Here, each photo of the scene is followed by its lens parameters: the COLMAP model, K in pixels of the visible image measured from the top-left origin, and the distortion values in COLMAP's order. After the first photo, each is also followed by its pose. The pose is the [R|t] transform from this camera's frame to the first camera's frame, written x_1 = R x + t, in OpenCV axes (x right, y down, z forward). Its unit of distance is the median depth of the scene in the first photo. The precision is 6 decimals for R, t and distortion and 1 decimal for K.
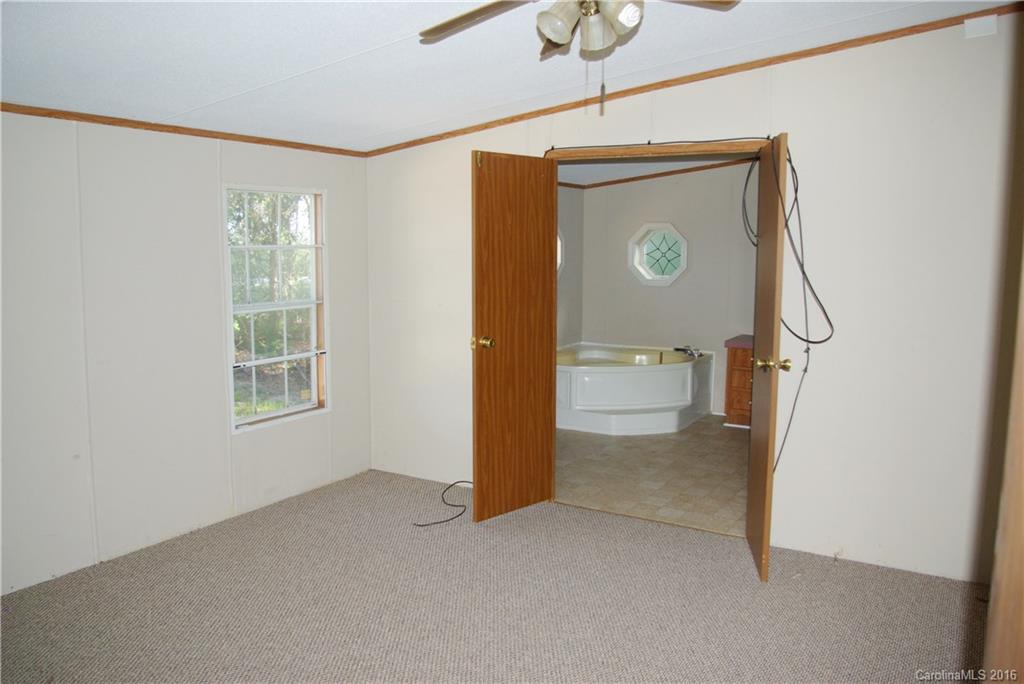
lens RADIAL K [[807.1, 0, 508.7], [0, 807.1, 340.5], [0, 0, 1]] dist [-0.097398, 0.047549]
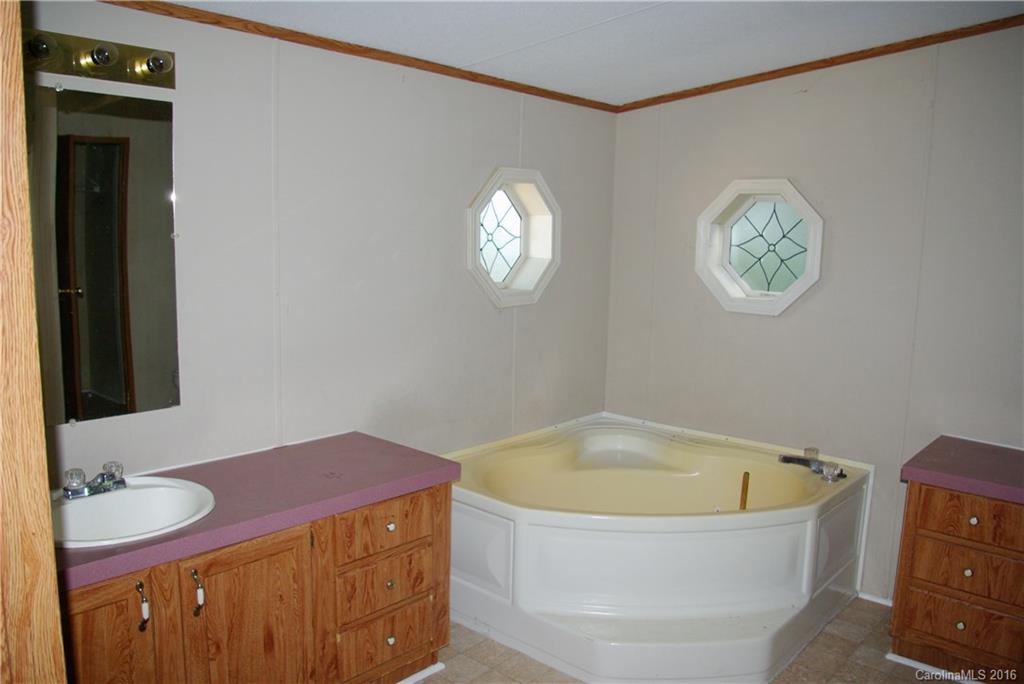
lens RADIAL K [[807.1, 0, 512.6], [0, 807.1, 343.4], [0, 0, 1]] dist [-0.097398, 0.047549]
pose [[0.985887, 0.045508, -0.161108, 0.123552], [-0.041409, 0.998730, 0.028714, -0.059074], [0.162210, -0.021637, 0.986519, 0.522630]]
